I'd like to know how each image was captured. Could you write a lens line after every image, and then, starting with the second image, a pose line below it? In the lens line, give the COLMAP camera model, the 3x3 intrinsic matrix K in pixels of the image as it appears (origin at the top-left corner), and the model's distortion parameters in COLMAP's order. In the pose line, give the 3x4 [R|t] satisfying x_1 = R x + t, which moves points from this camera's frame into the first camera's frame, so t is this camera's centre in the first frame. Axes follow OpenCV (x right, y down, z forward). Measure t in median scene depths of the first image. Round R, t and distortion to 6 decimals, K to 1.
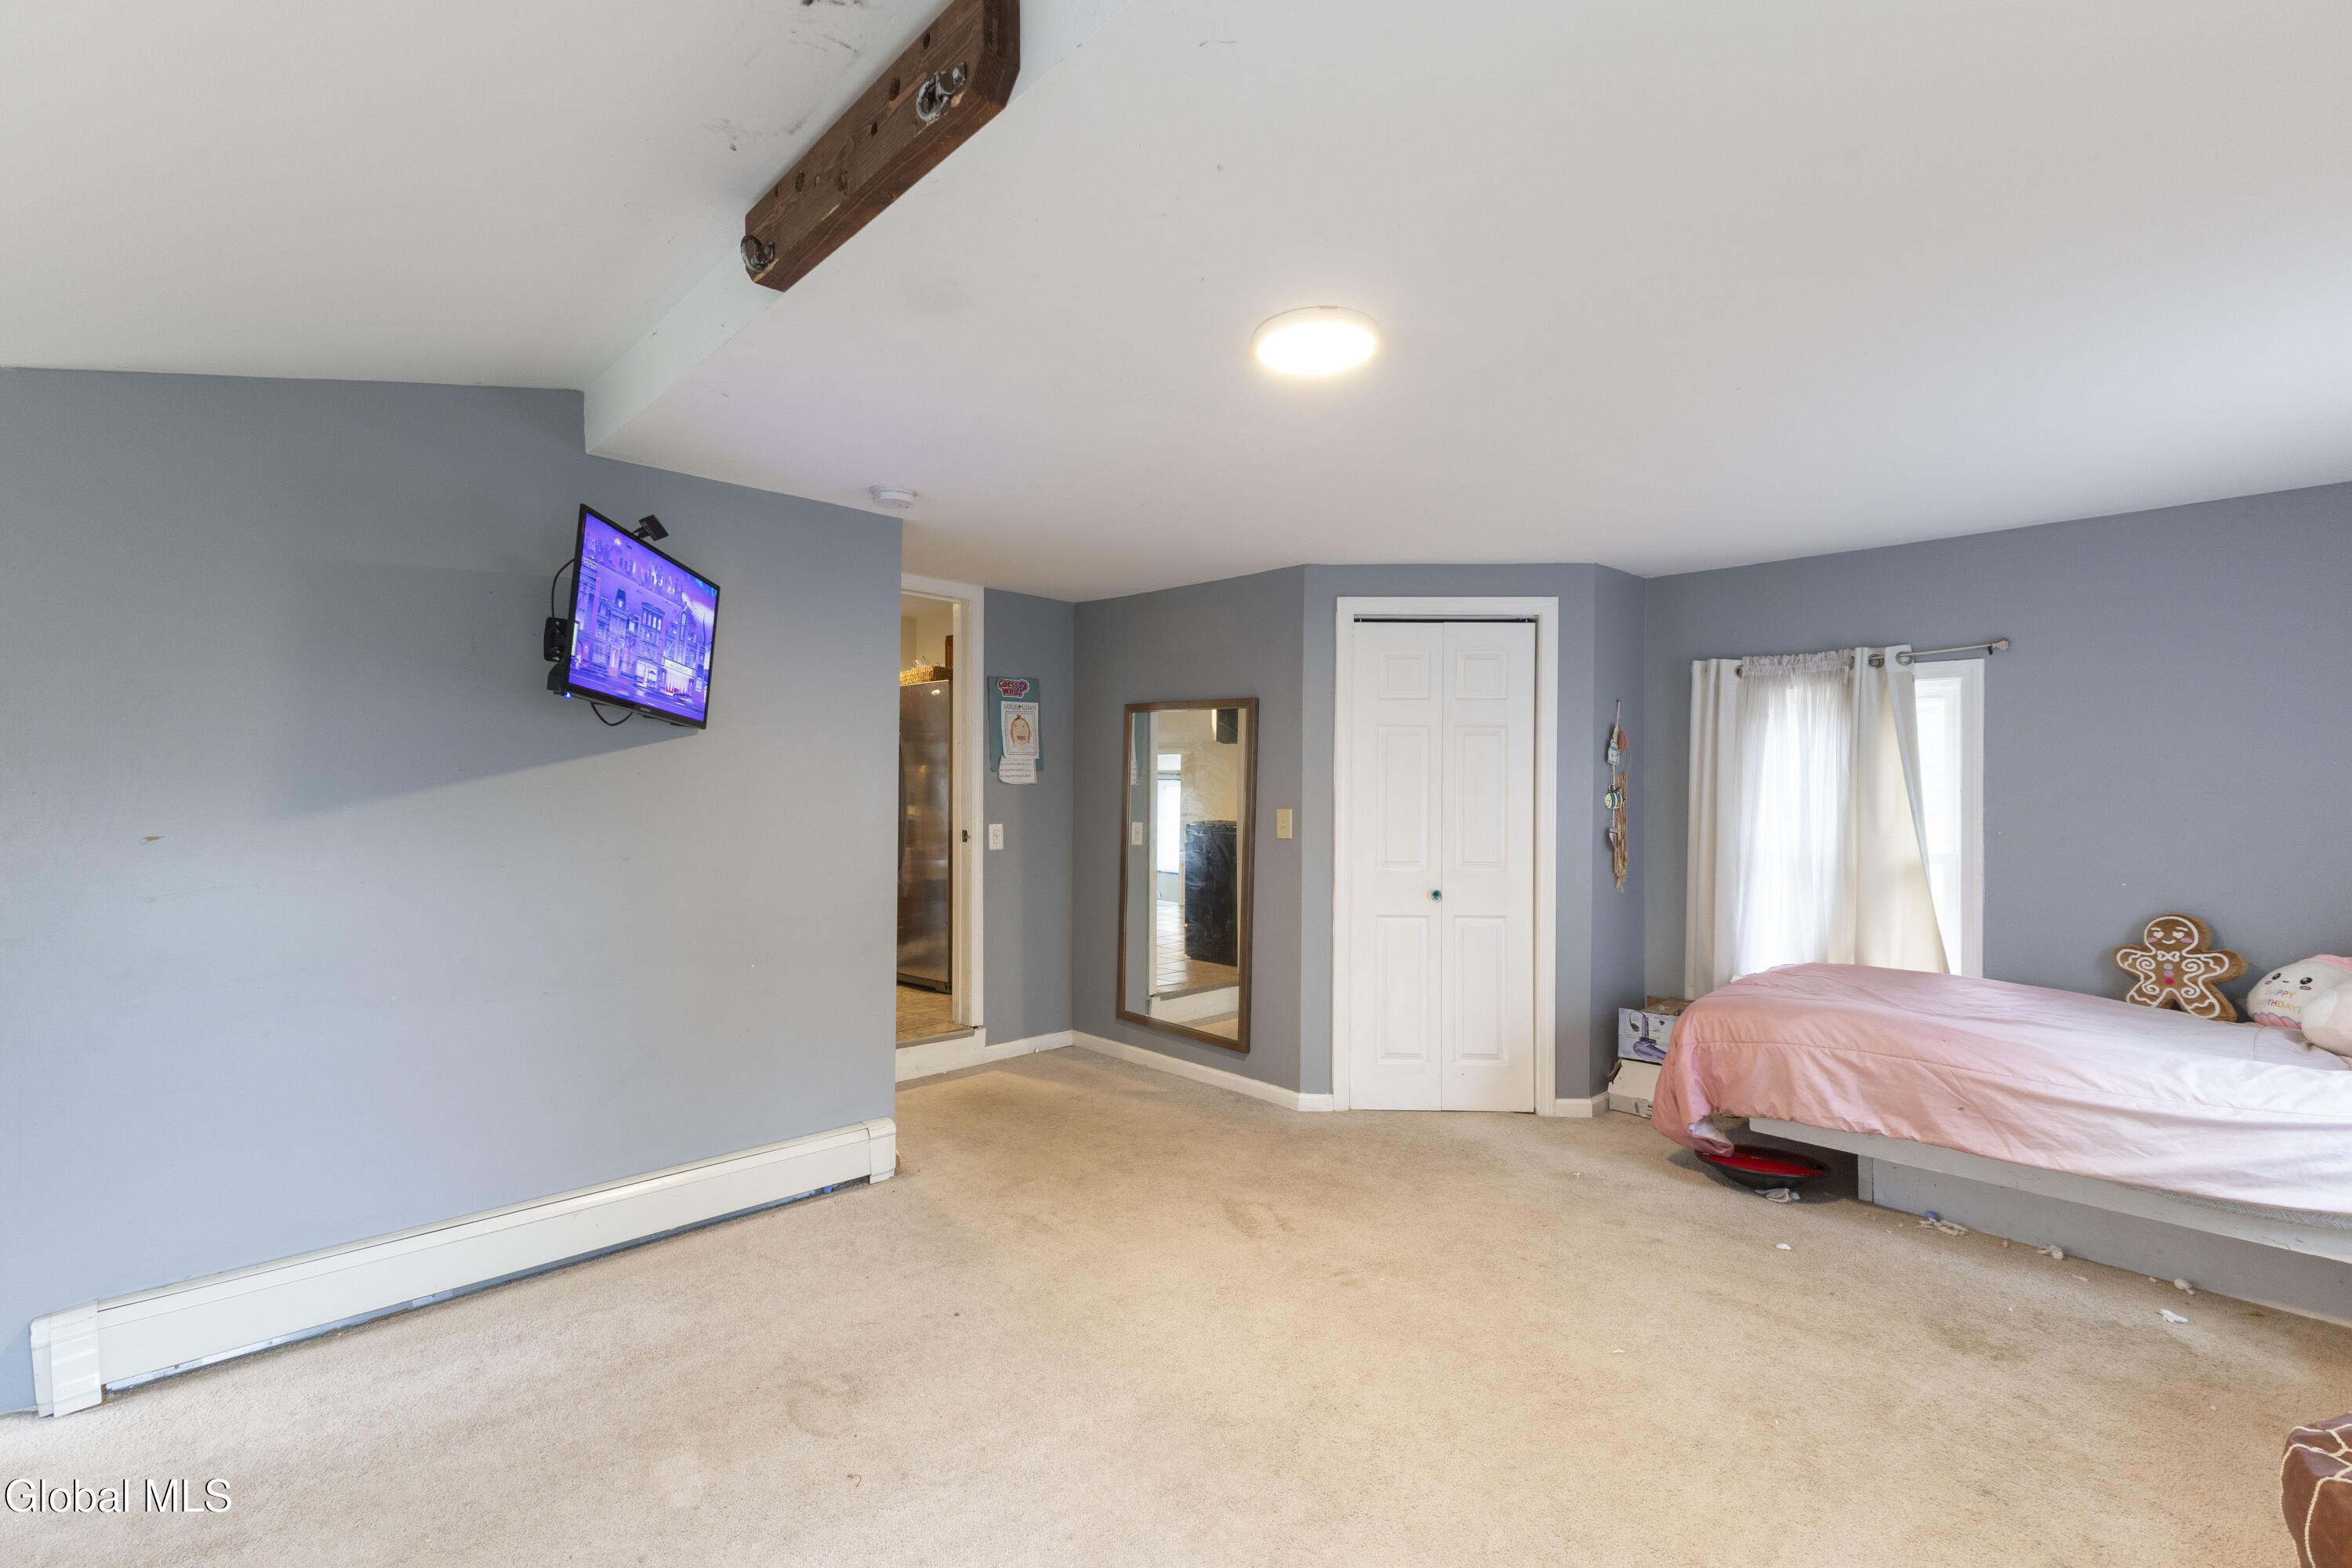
lens RADIAL K [[1020.6, 0, 1181.9], [0, 1020.6, 789.1], [0, 0, 1]] dist [0.011919, -0.003120]
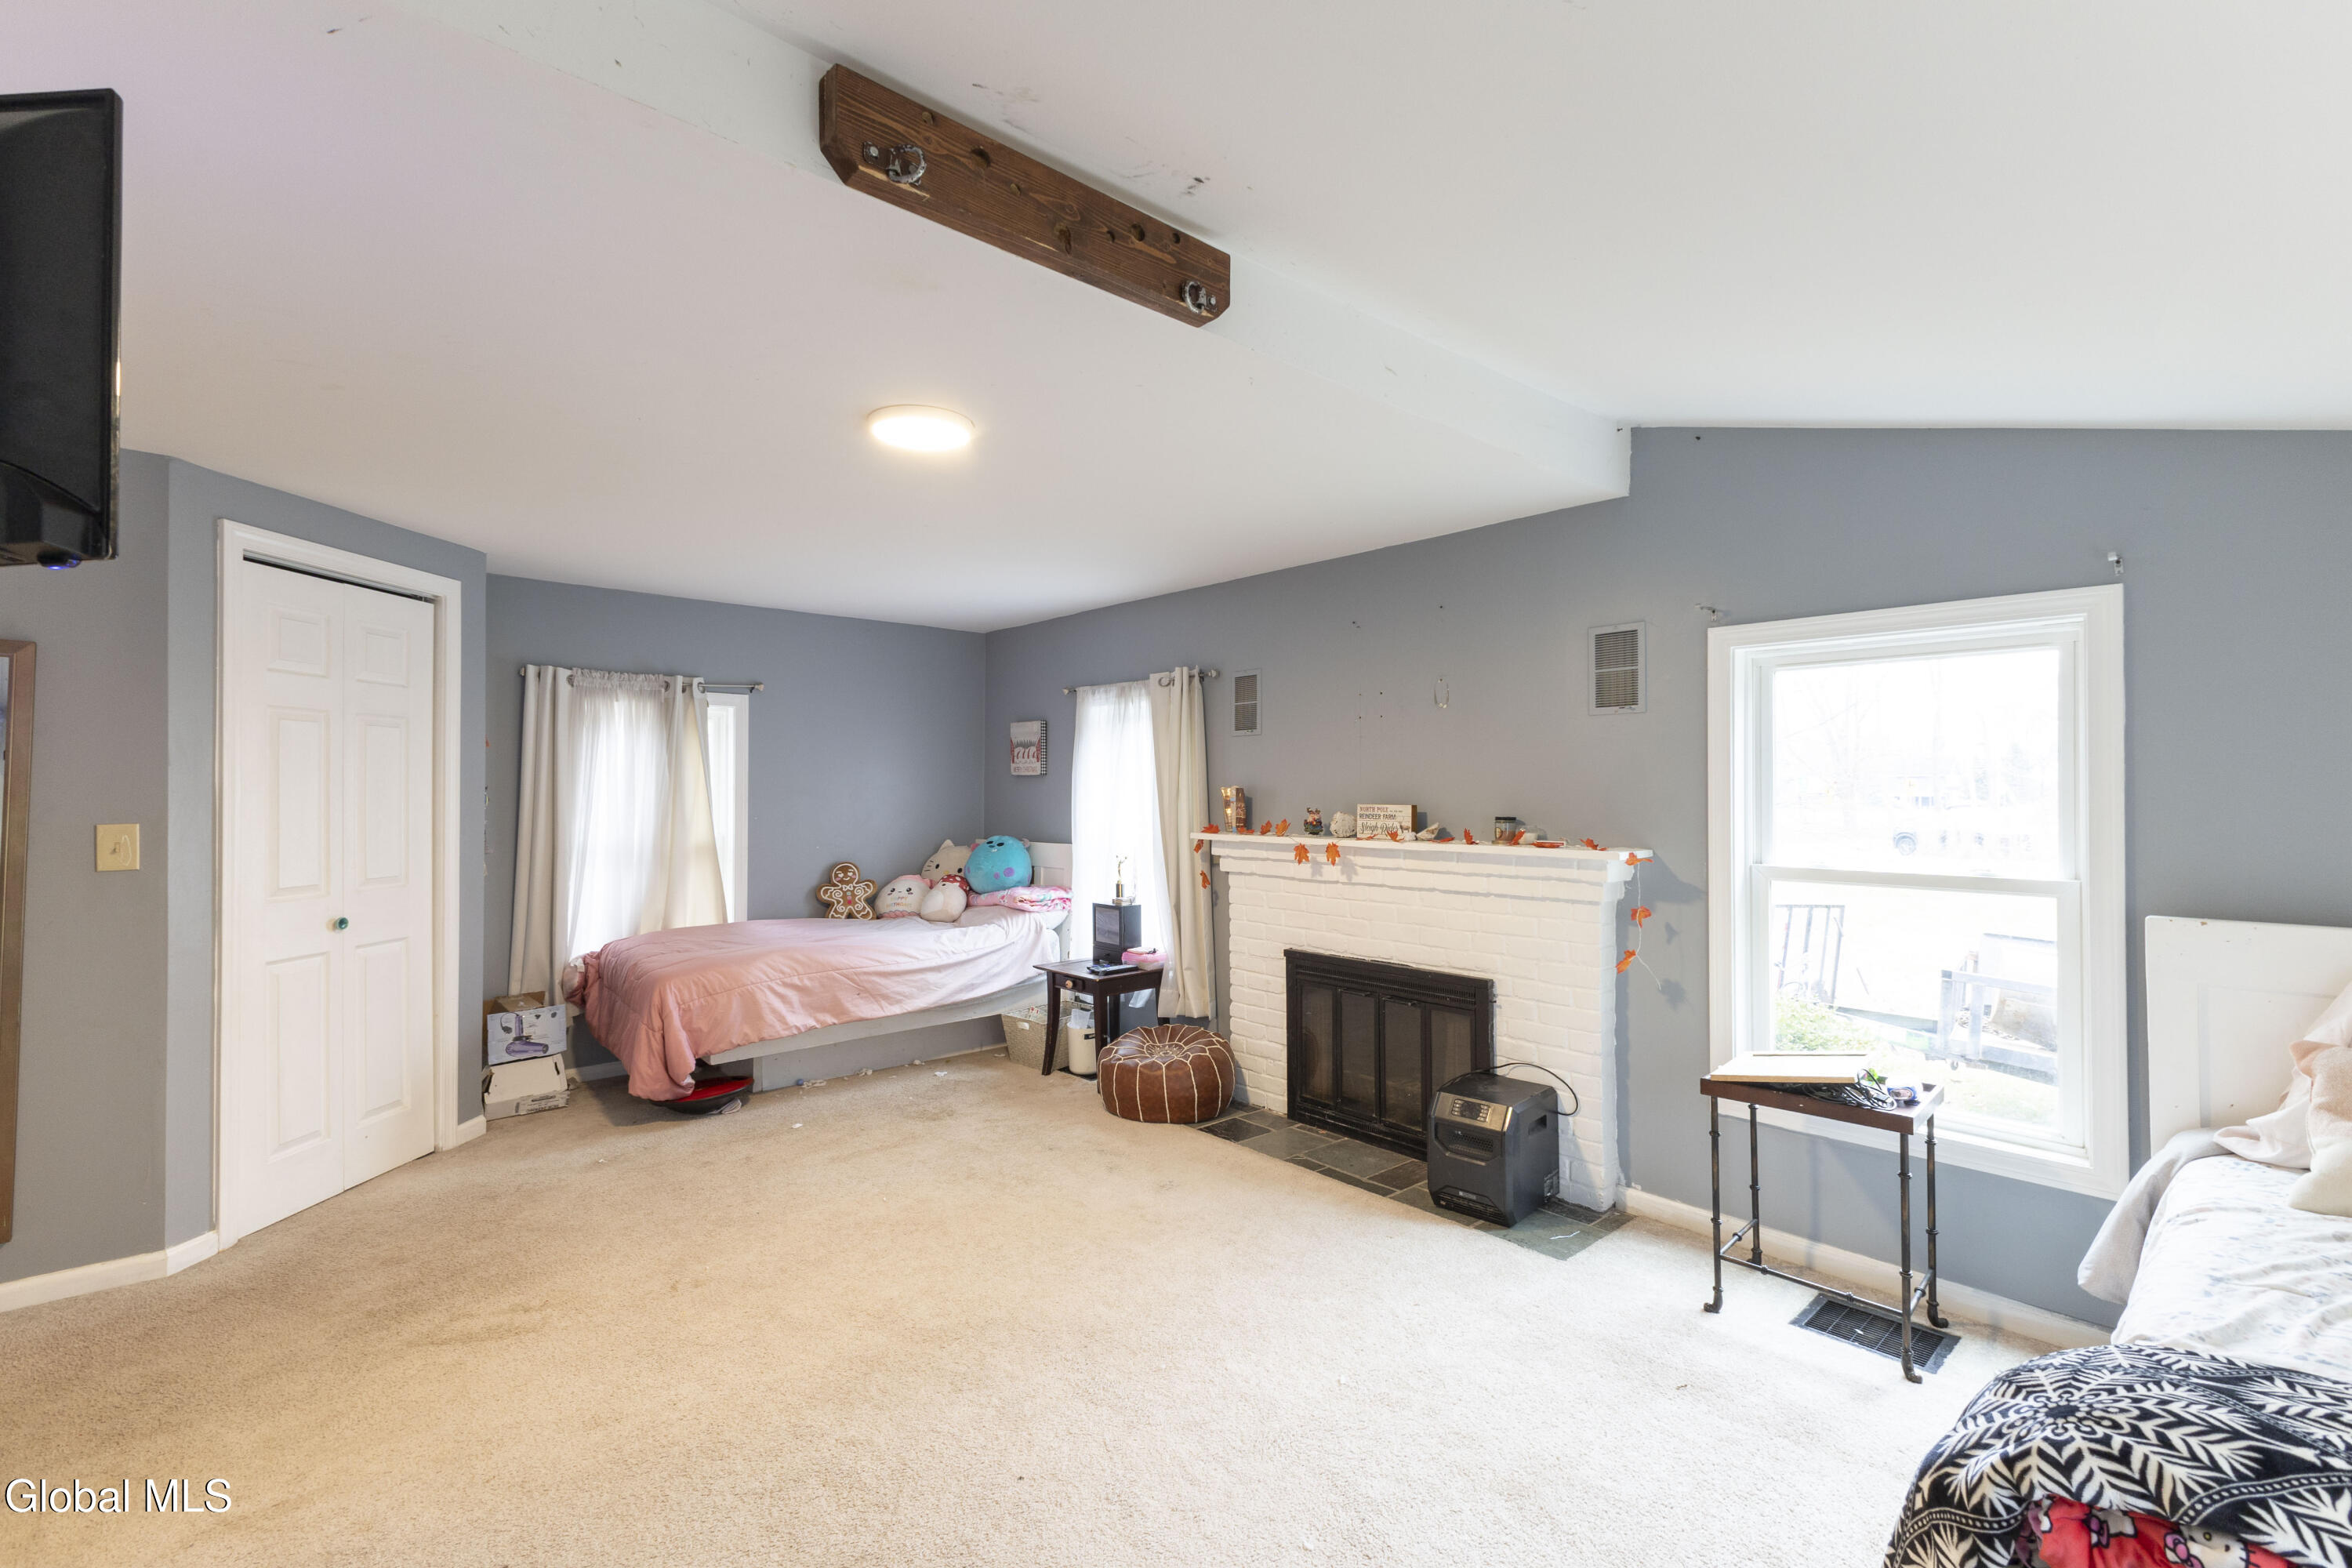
lens RADIAL K [[1020.6, 0, 1188.7], [0, 1020.6, 783.5], [0, 0, 1]] dist [0.011919, -0.003120]
pose [[0.032283, -0.002834, 0.999475, -0.665969], [0.000174, 0.999996, 0.002830, -0.010262], [-0.999479, 0.000083, 0.032283, 0.388060]]
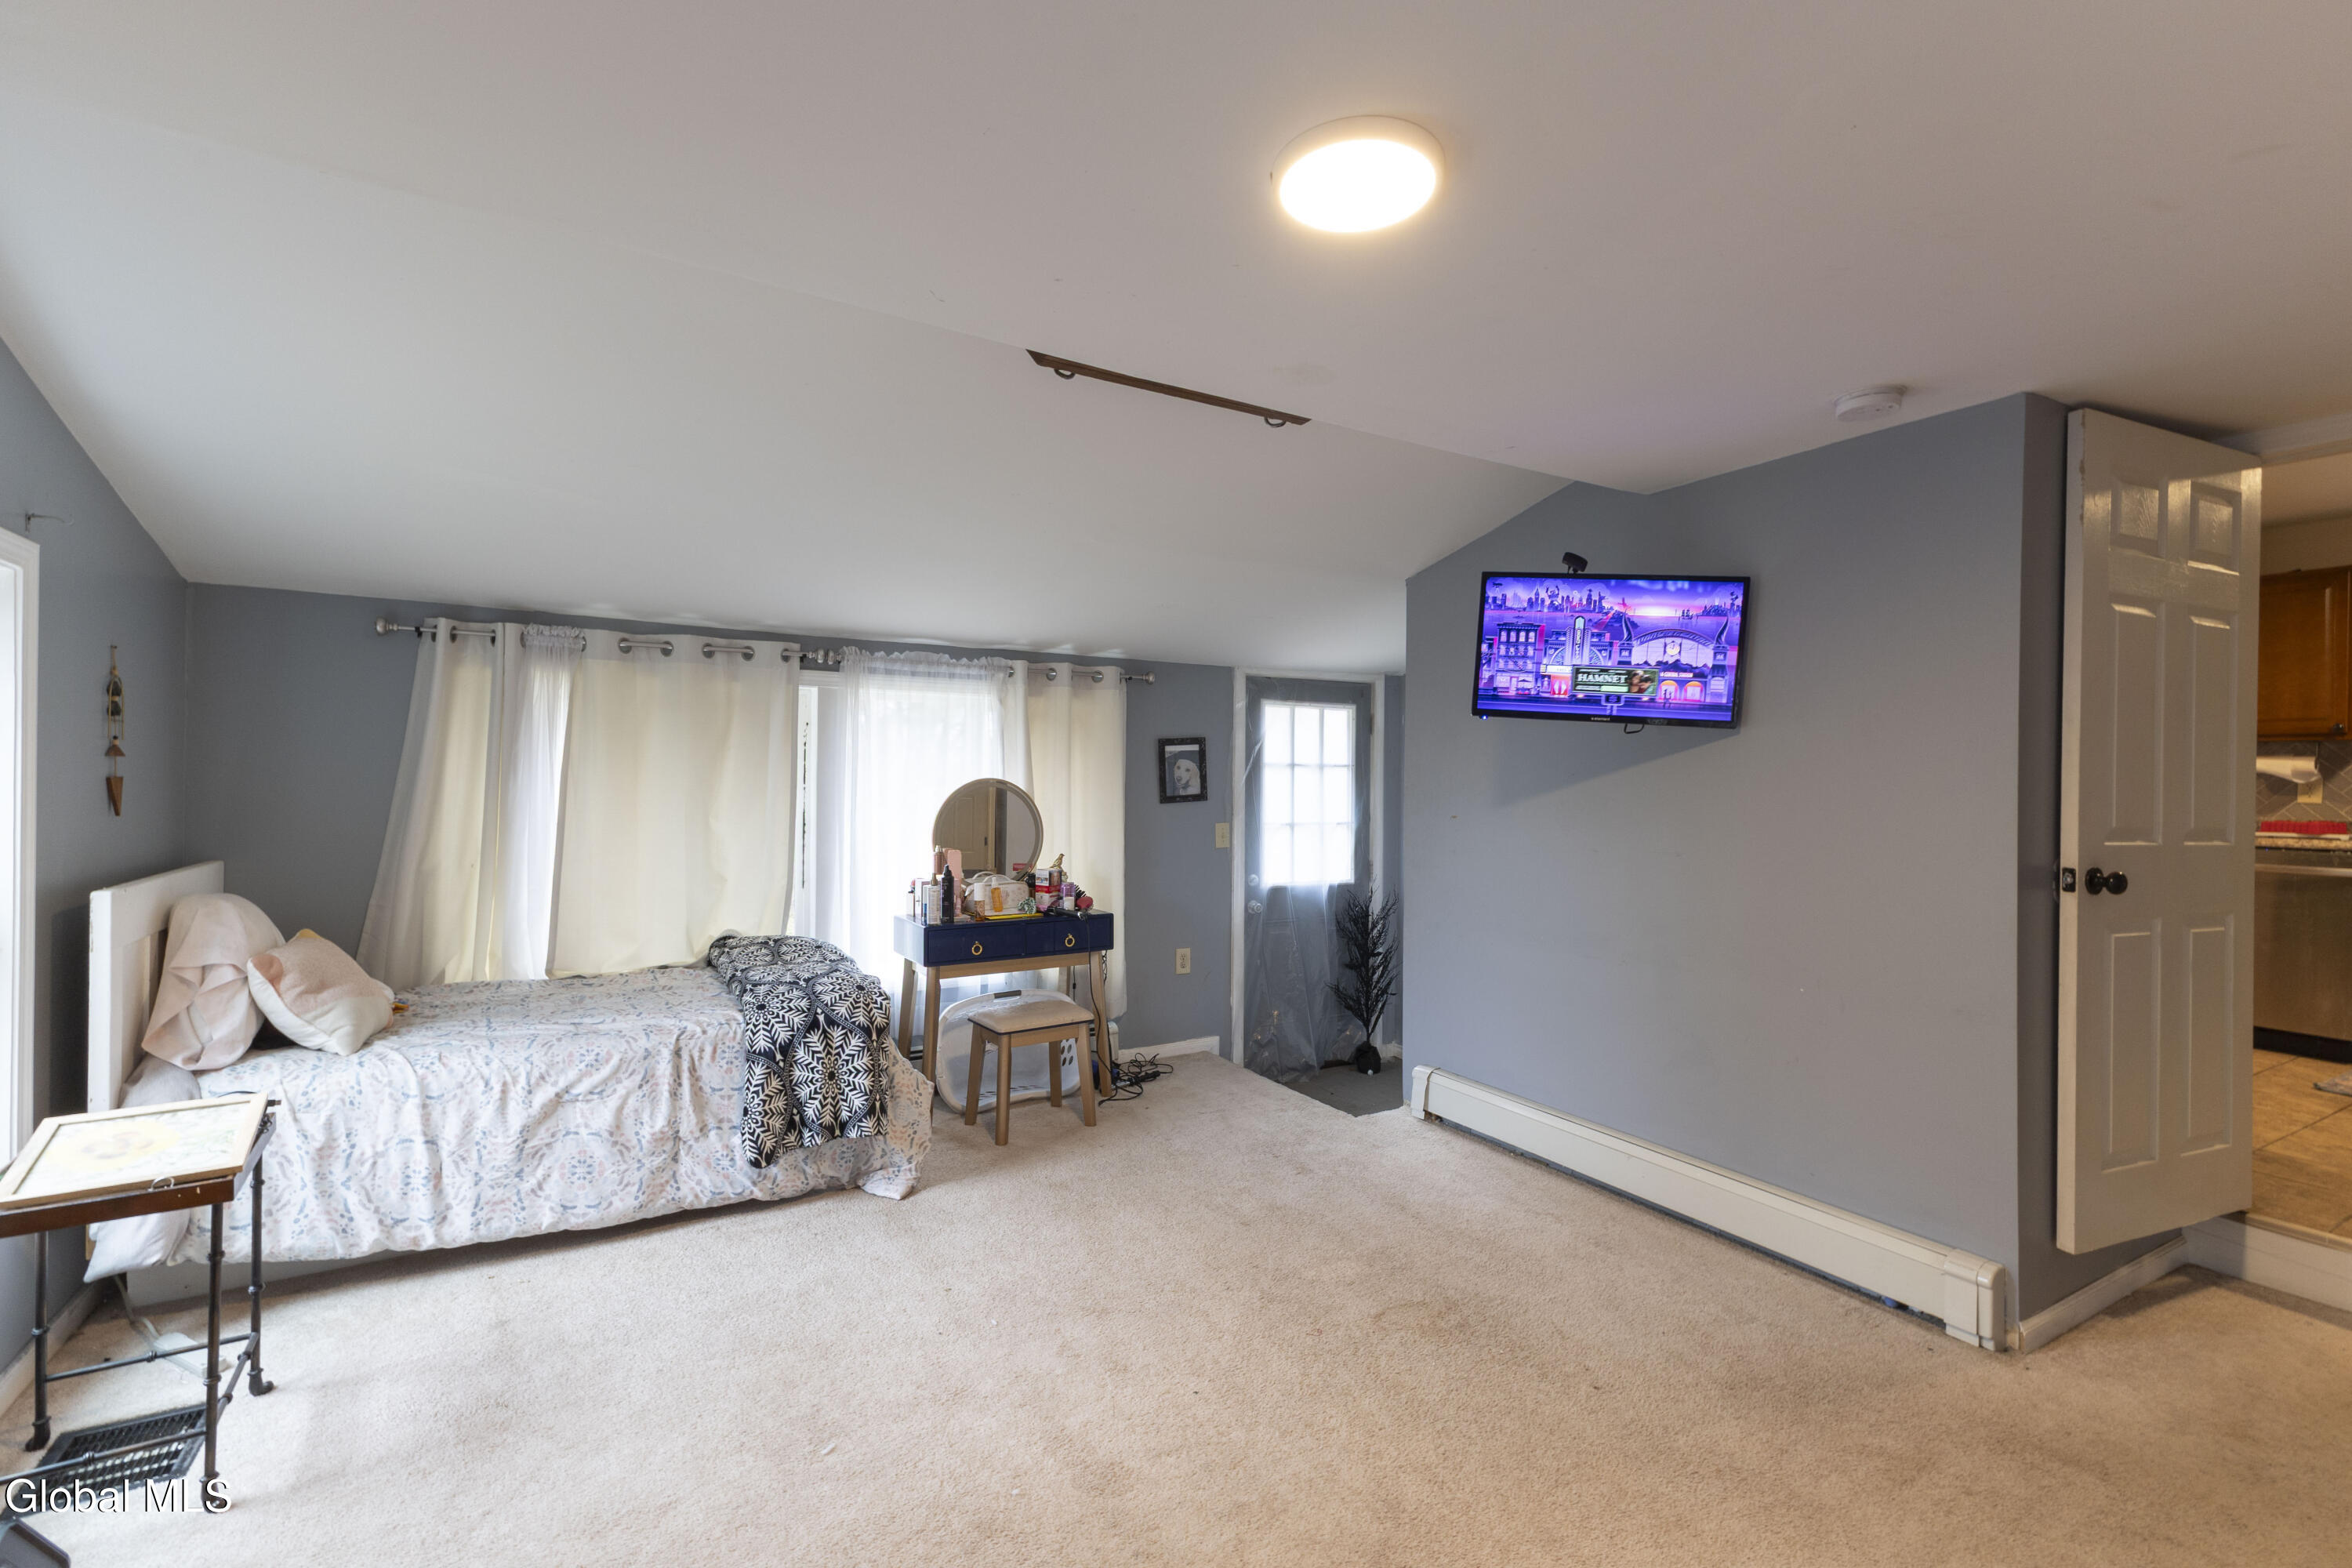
lens RADIAL K [[1020.6, 0, 1186.1], [0, 1020.6, 777.9], [0, 0, 1]] dist [0.011919, -0.003120]
pose [[-0.239640, -0.015200, -0.970743, 0.543719], [-0.009682, 0.999865, -0.013266, 0.005447], [0.970814, 0.006220, -0.239755, 0.651939]]
